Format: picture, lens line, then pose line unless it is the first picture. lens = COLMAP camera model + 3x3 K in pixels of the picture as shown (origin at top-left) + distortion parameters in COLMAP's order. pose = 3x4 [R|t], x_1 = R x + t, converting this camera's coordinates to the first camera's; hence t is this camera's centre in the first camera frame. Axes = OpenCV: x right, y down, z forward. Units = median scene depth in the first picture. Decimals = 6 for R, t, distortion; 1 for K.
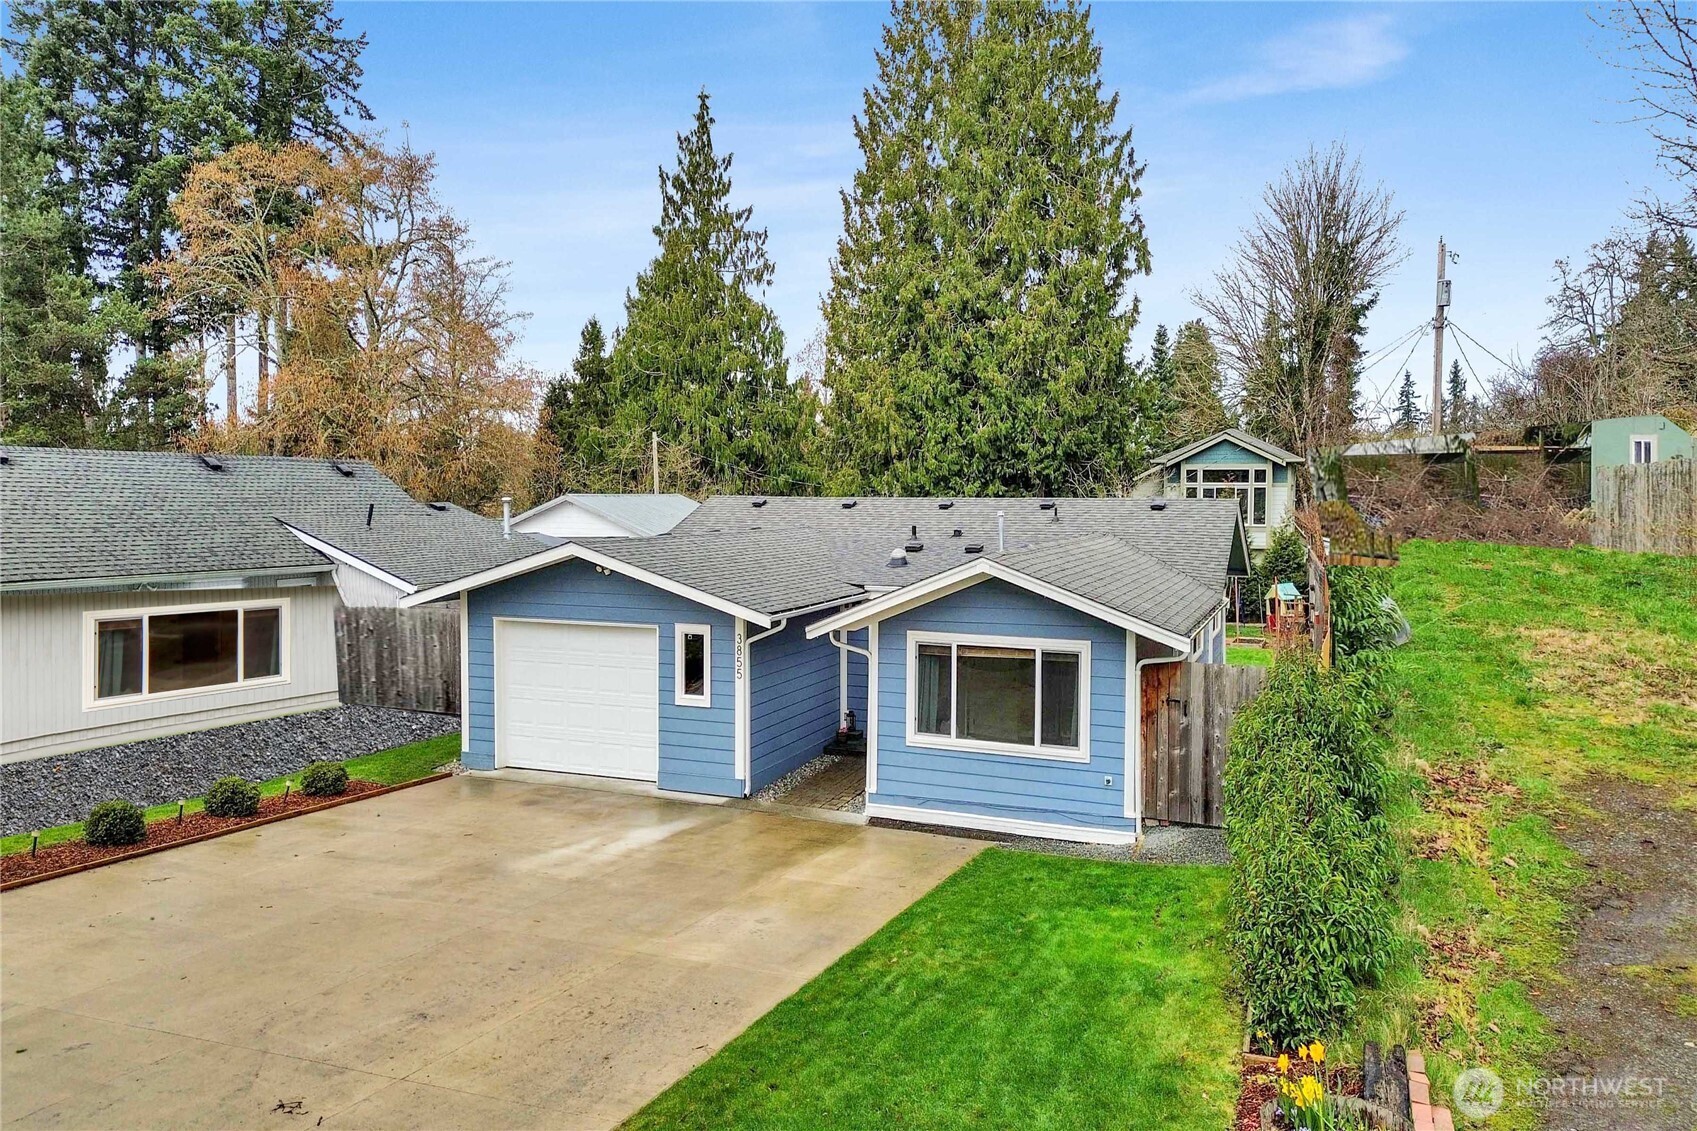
lens RADIAL K [[1185.5, 0, 842.3], [0, 1185.5, 555.3], [0, 0, 1]] dist [0.123450, -0.159394]
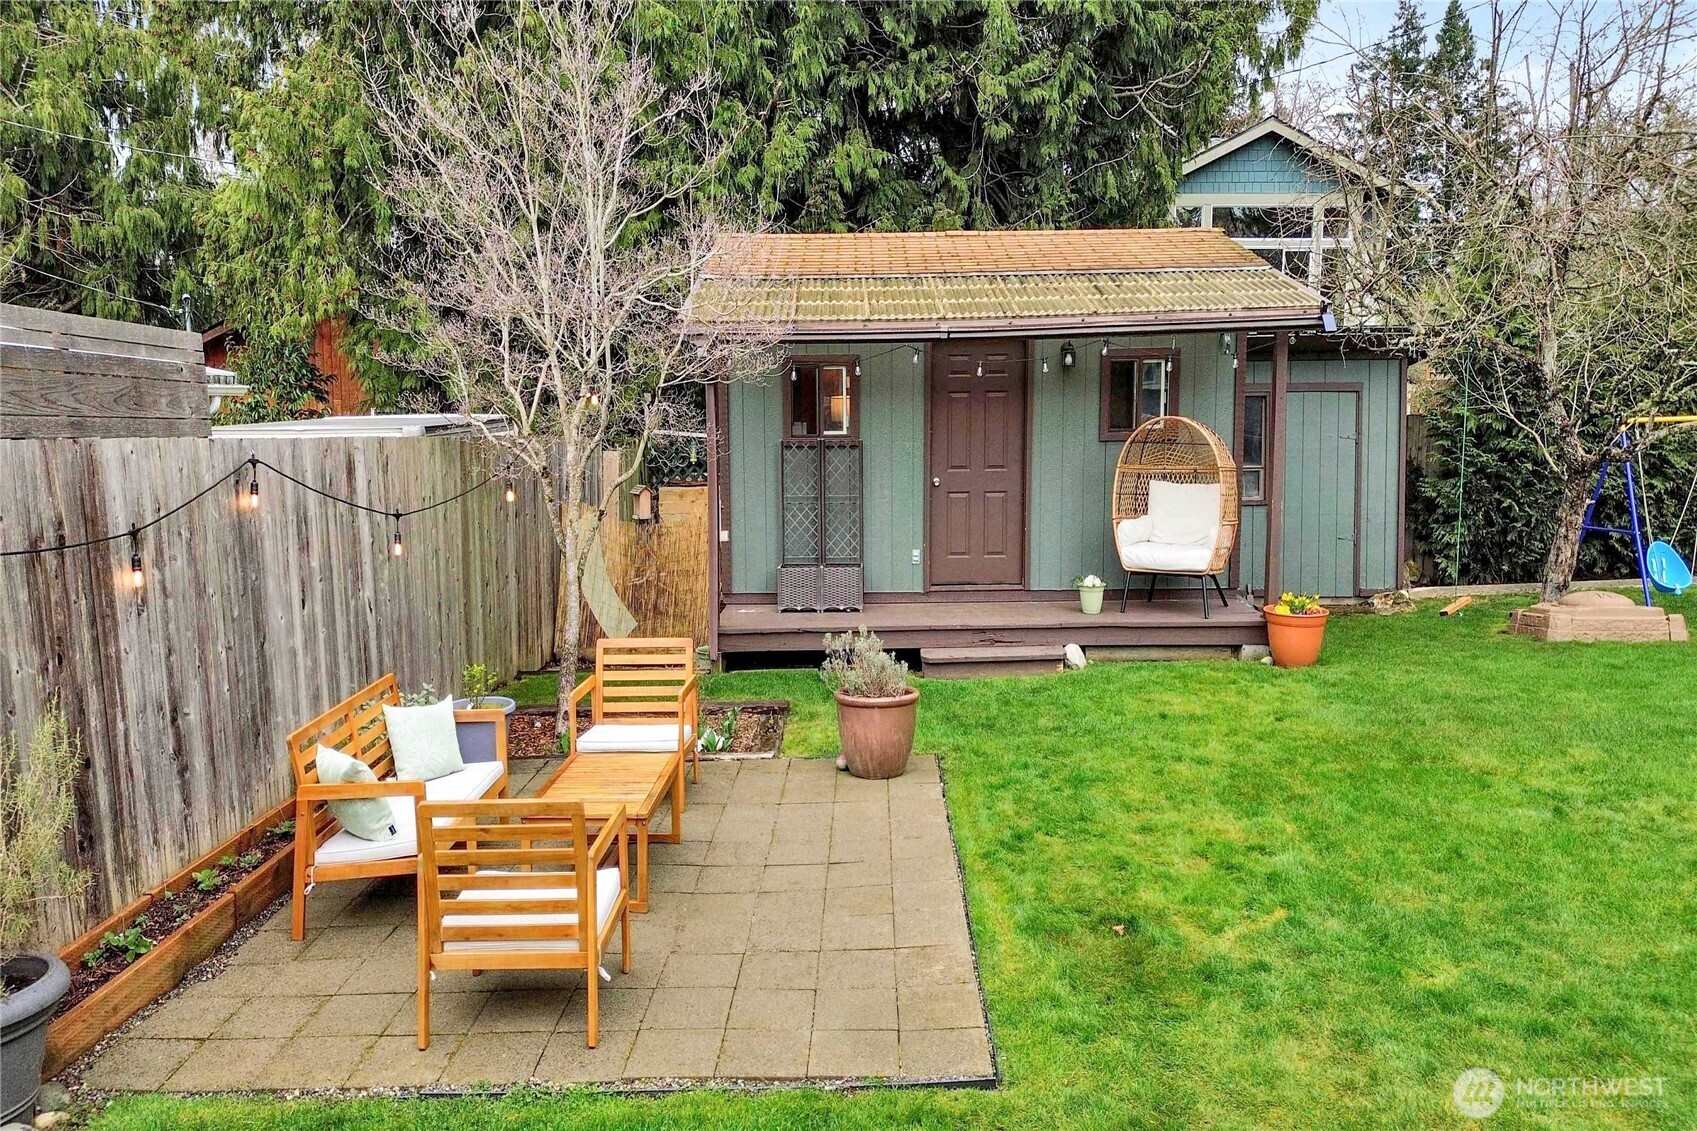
lens RADIAL K [[1188.0, 0, 844.8], [0, 1188.0, 567.2], [0, 0, 1]] dist [0.103376, -0.120739]
pose [[0.923651, -0.054817, 0.379295, 0.016328], [0.025799, 0.996366, 0.081172, 0.059115], [-0.382366, -0.065189, 0.921709, 1.944323]]
